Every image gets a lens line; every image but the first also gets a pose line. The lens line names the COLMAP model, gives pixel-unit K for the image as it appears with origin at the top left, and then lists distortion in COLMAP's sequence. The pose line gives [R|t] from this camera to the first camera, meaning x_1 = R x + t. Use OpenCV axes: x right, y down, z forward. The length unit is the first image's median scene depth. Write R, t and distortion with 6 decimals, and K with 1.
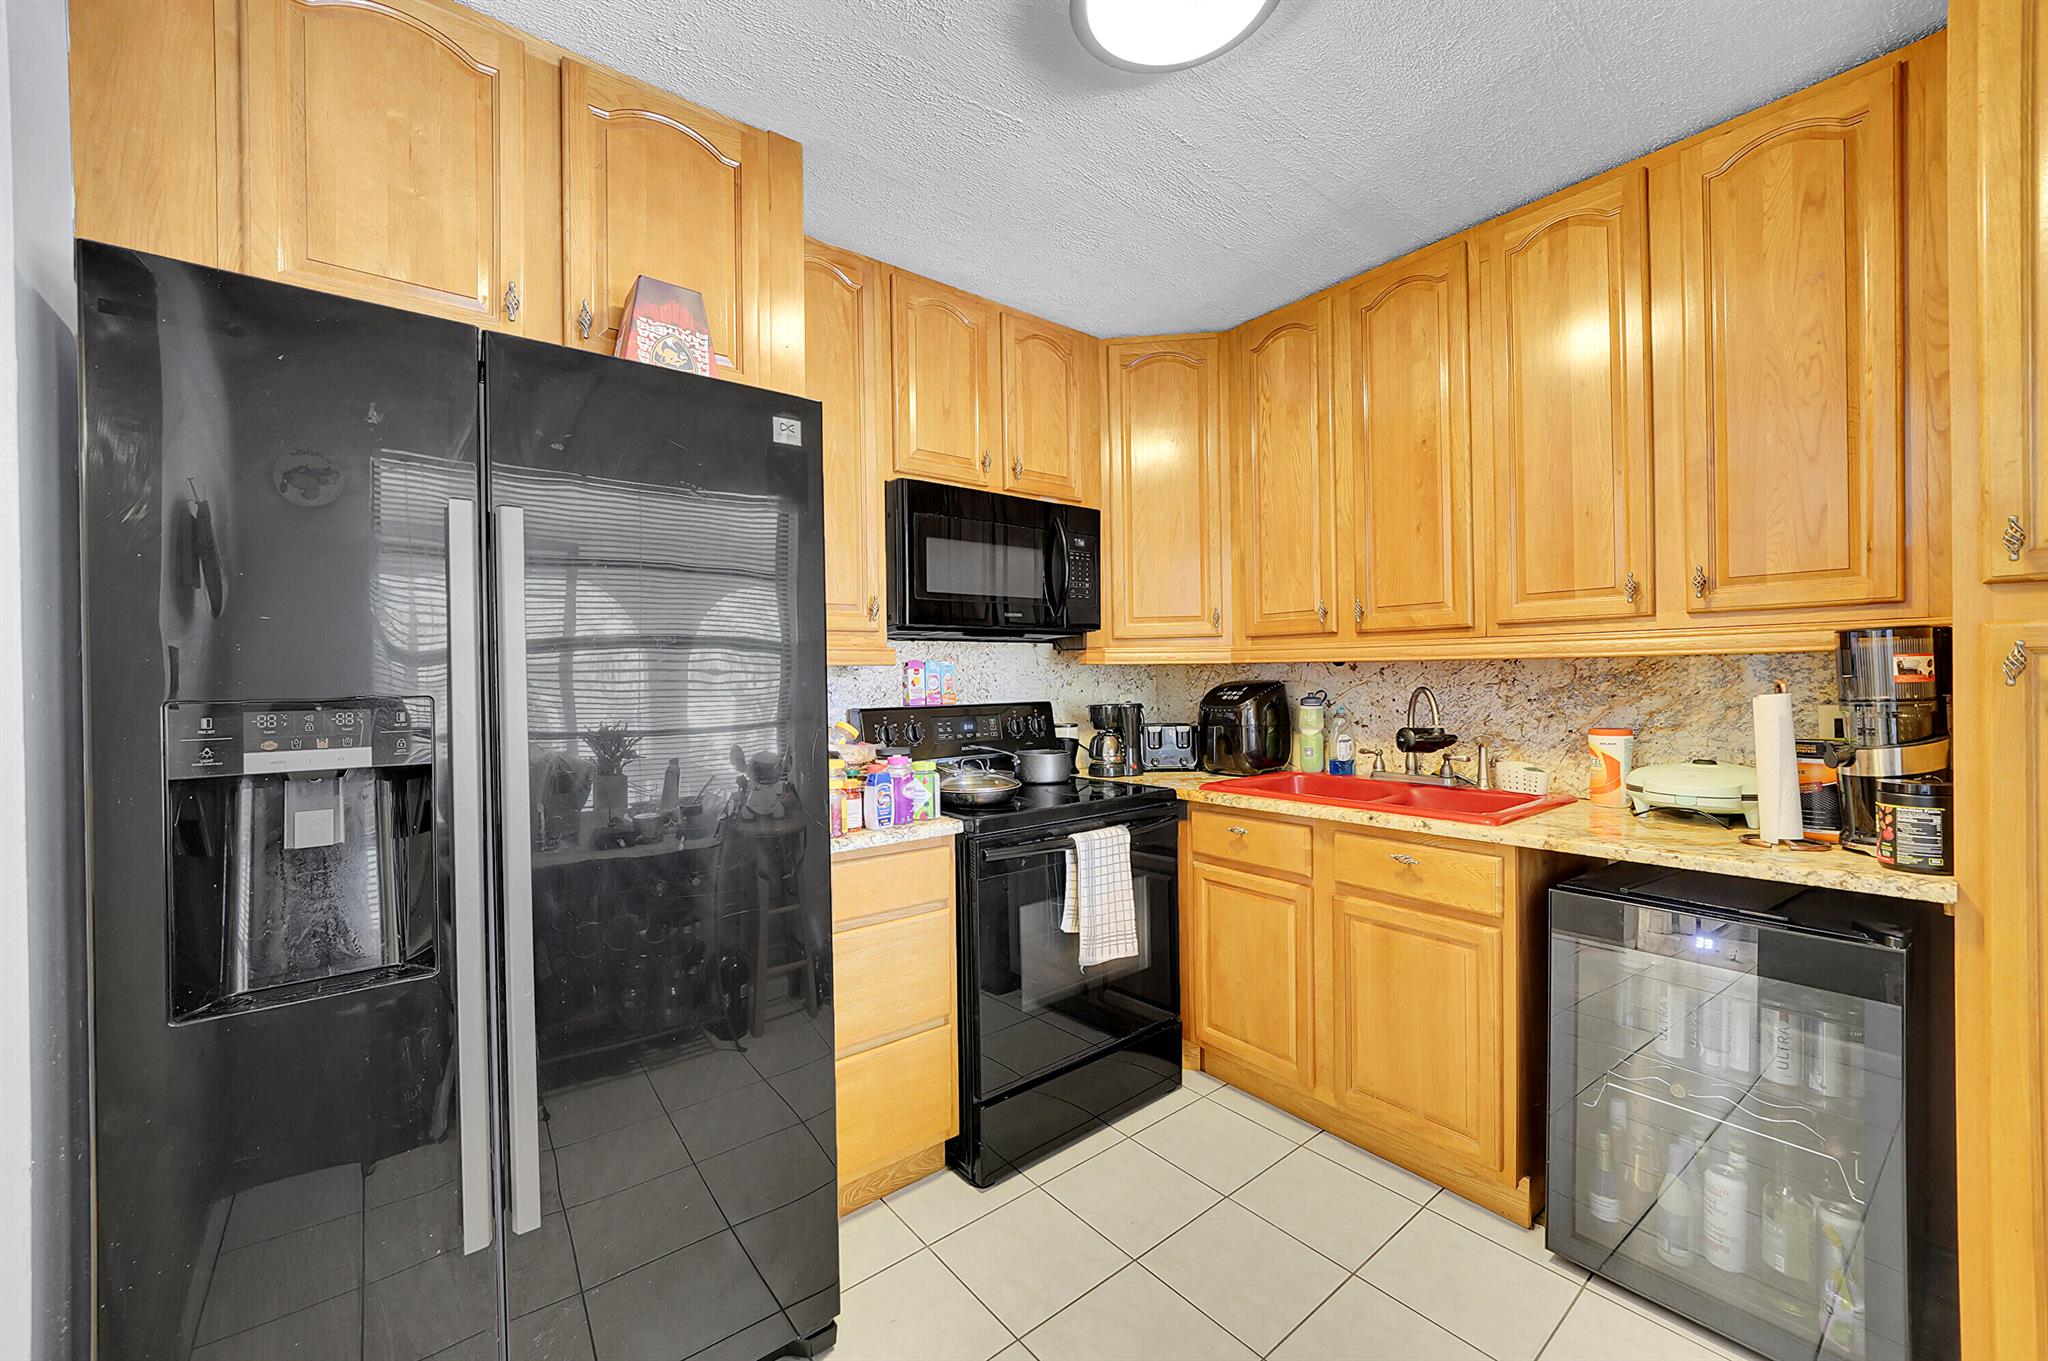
lens RADIAL K [[788.1, 0, 1028.1], [0, 788.1, 682.3], [0, 0, 1]] dist [-0.011257, 0.000349]
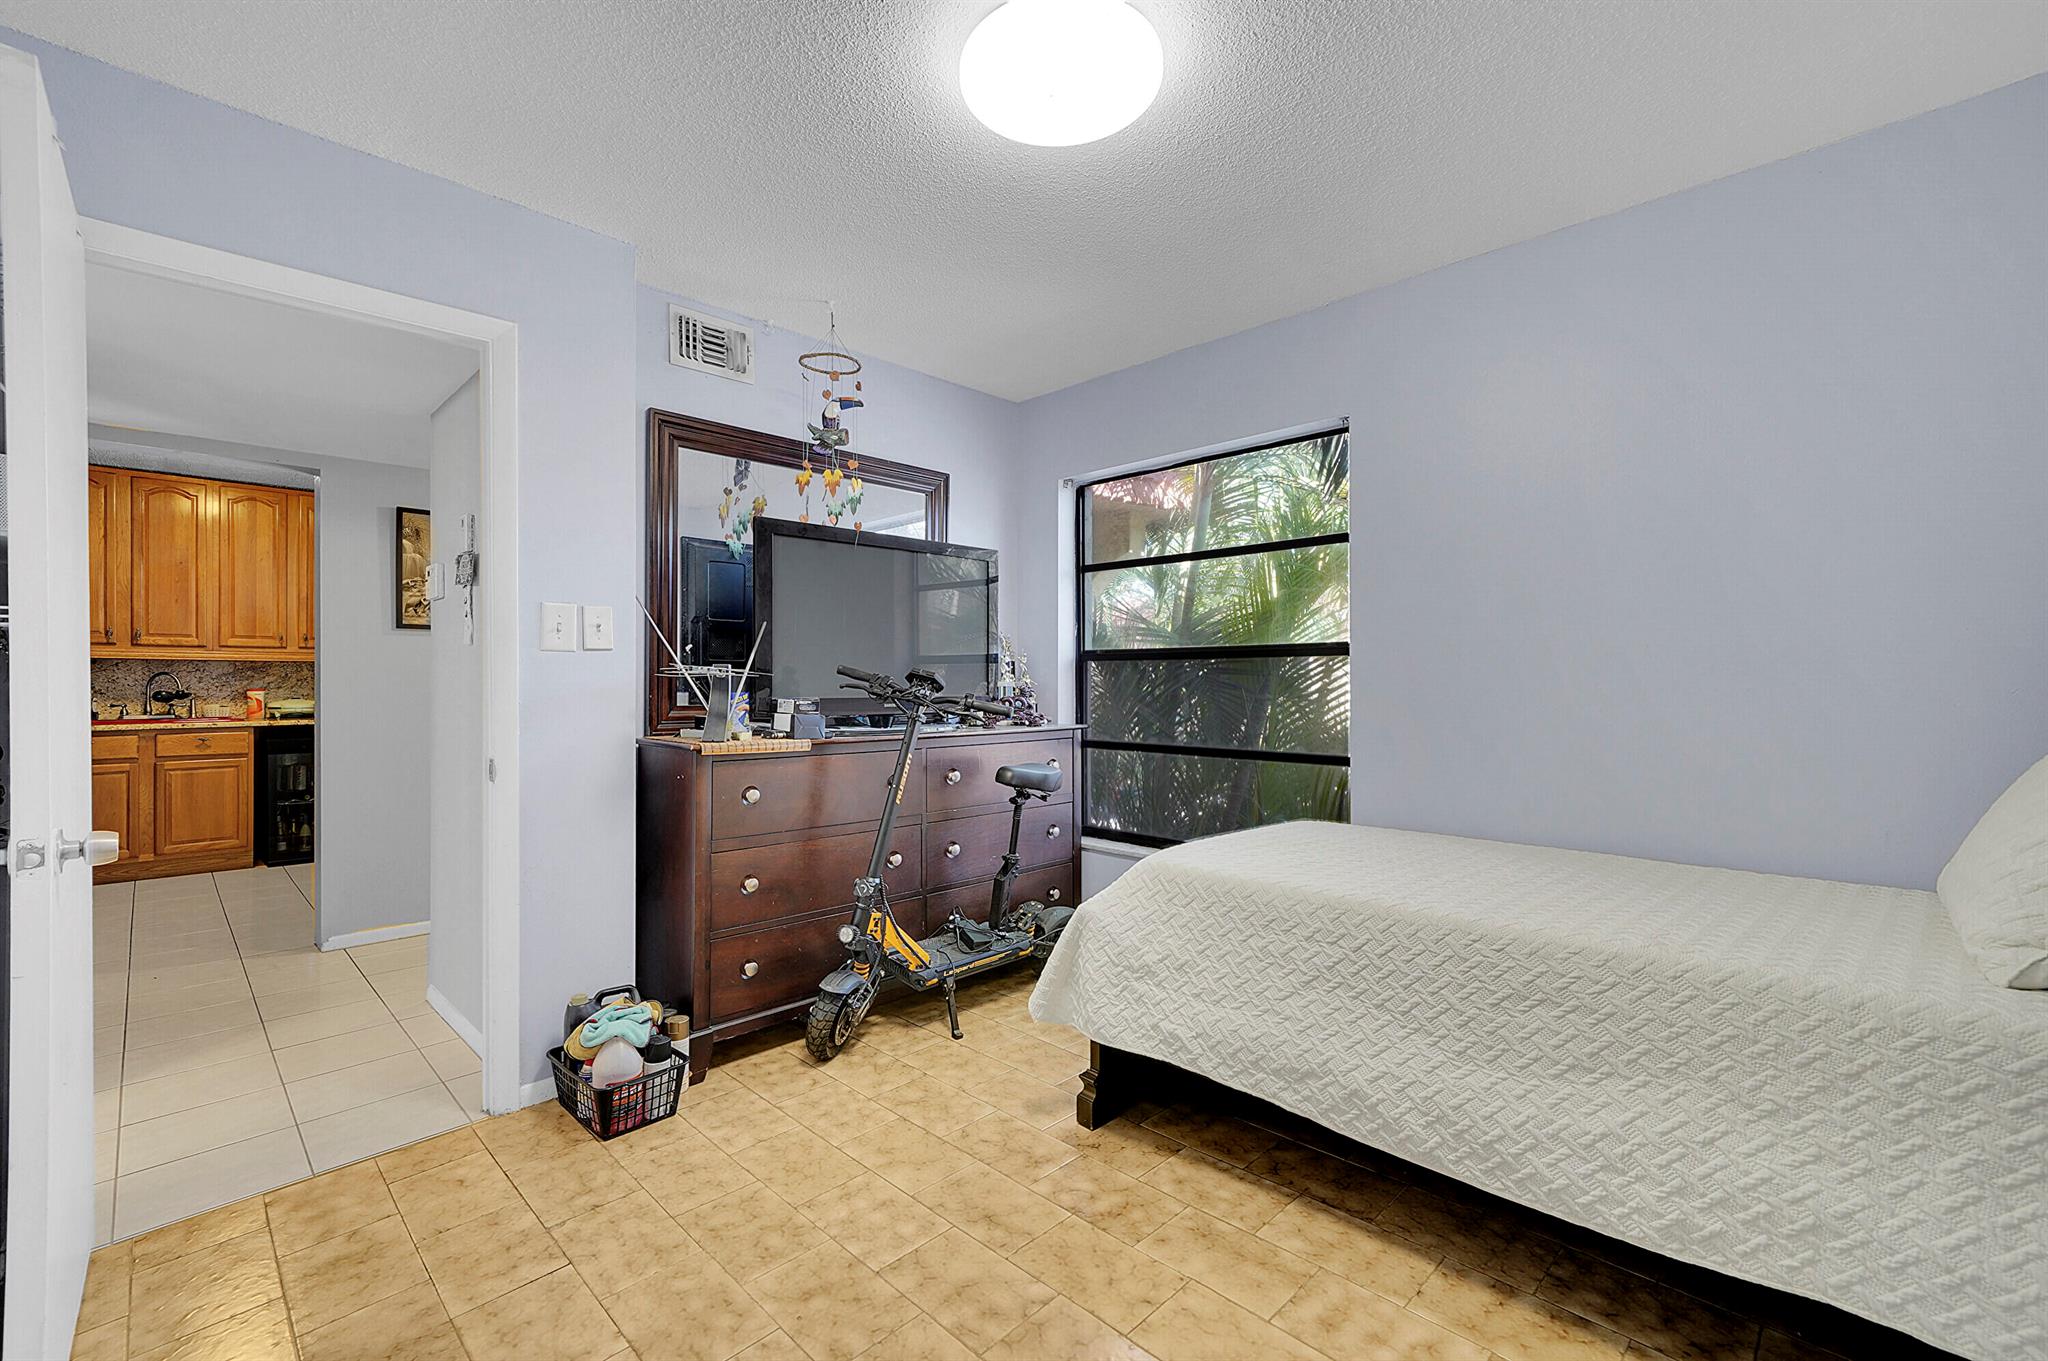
lens RADIAL K [[873.7, 0, 1030.8], [0, 873.7, 681.2], [0, 0, 1]] dist [0.001774, 0.002178]
pose [[-0.102547, 0.012914, 0.994644, -2.296716], [0.008479, 0.999891, -0.012108, 0.087046], [-0.994692, 0.007192, -0.102645, -1.197153]]
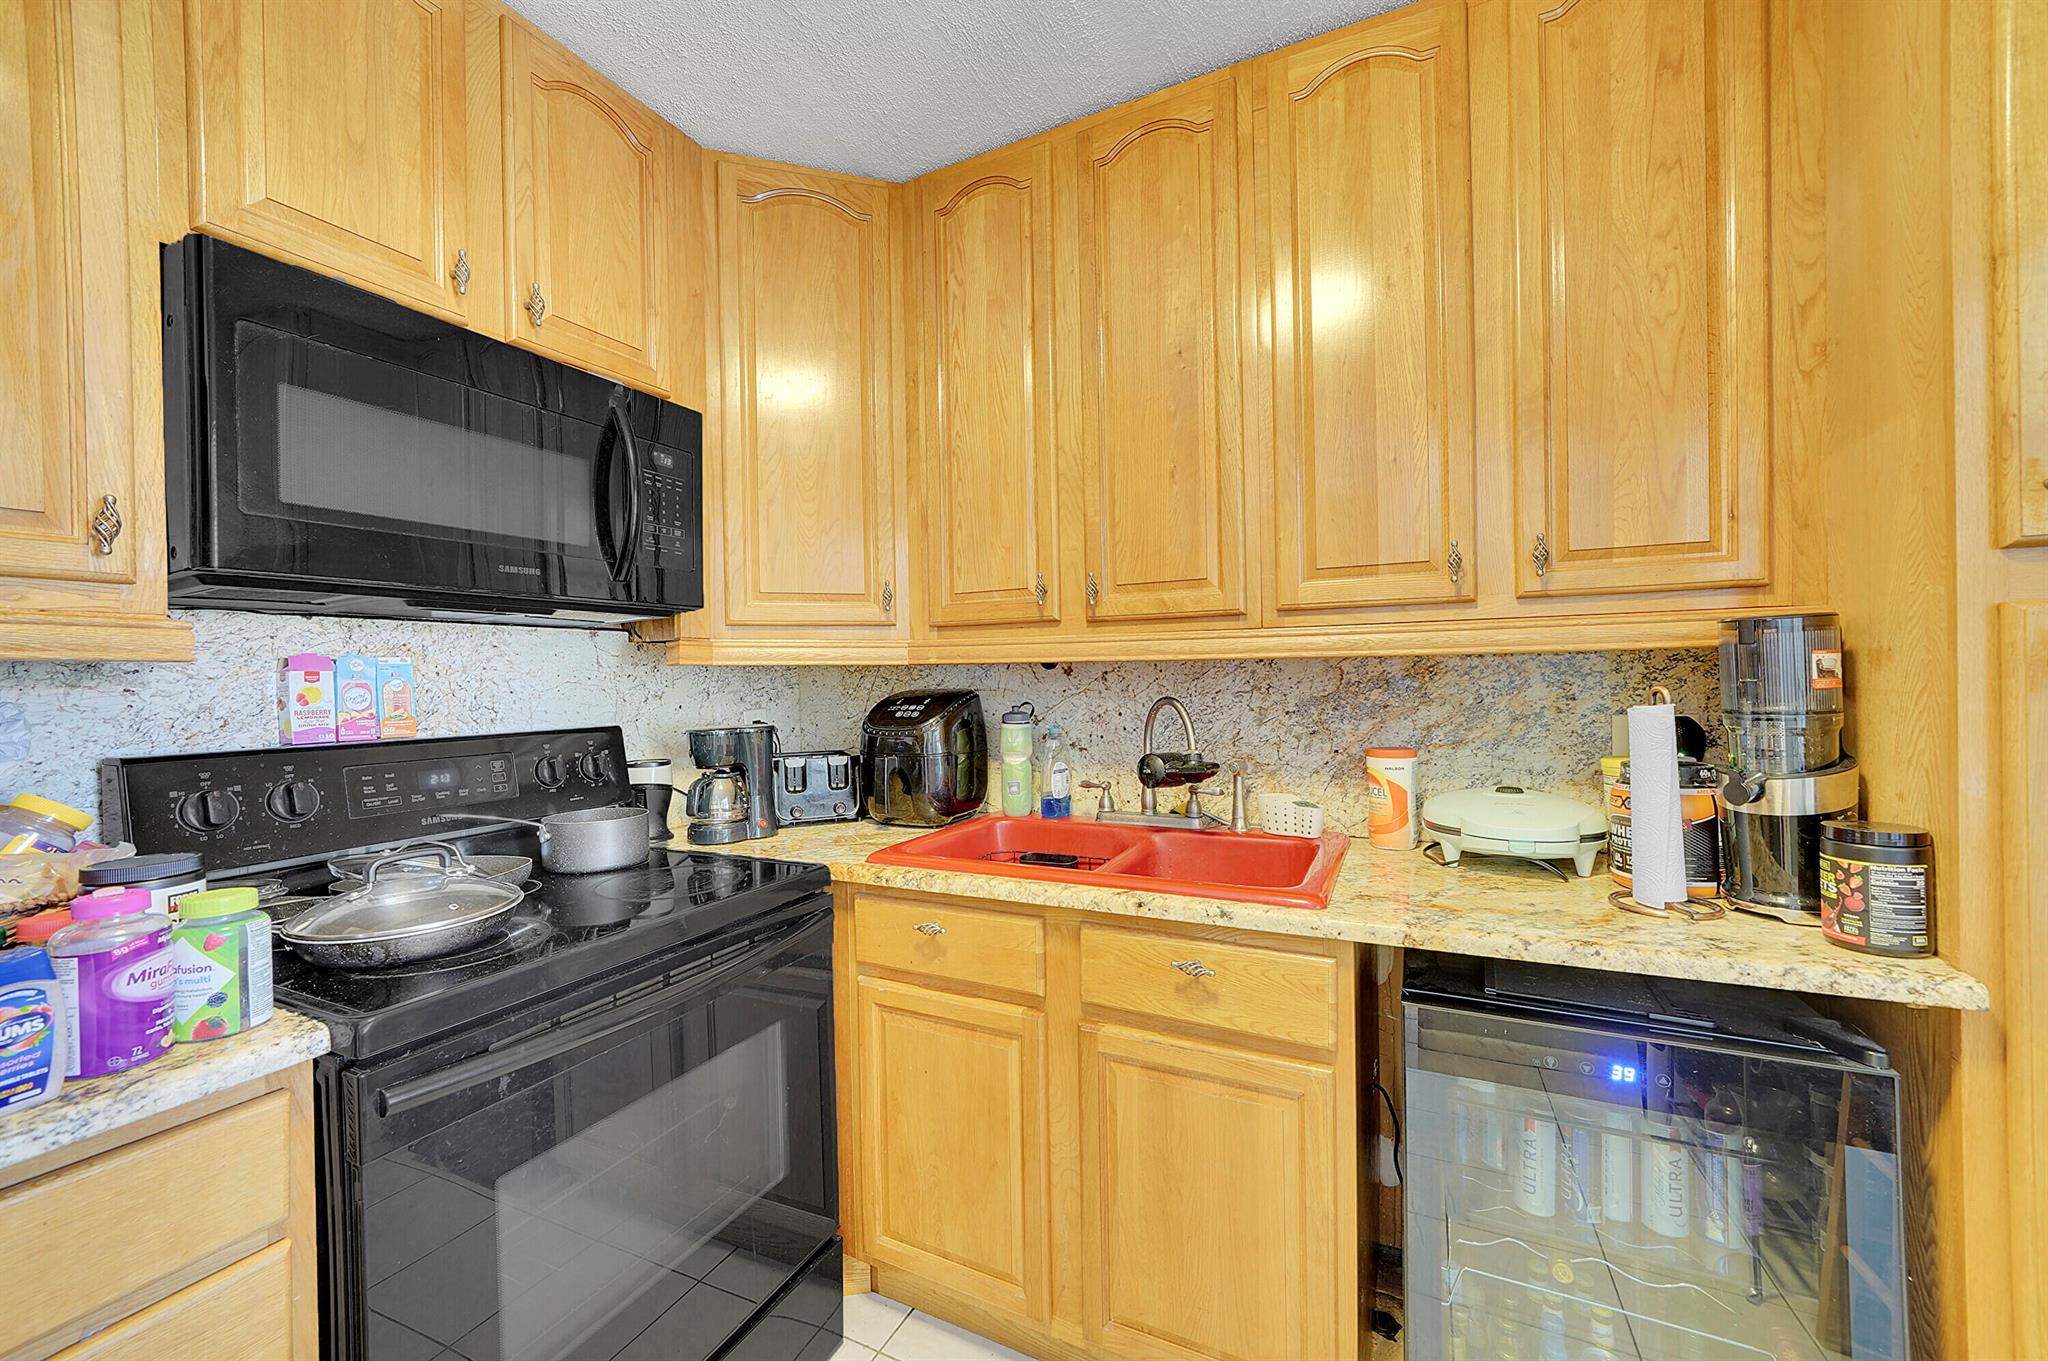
lens RADIAL K [[788.1, 0, 1020.6], [0, 788.1, 684.5], [0, 0, 1]] dist [-0.011257, 0.000349]
pose [[0.908986, -0.004245, 0.416805, 0.075590], [0.006903, 0.999964, -0.004870, -0.003478], [-0.416769, 0.007304, 0.908983, 0.420592]]
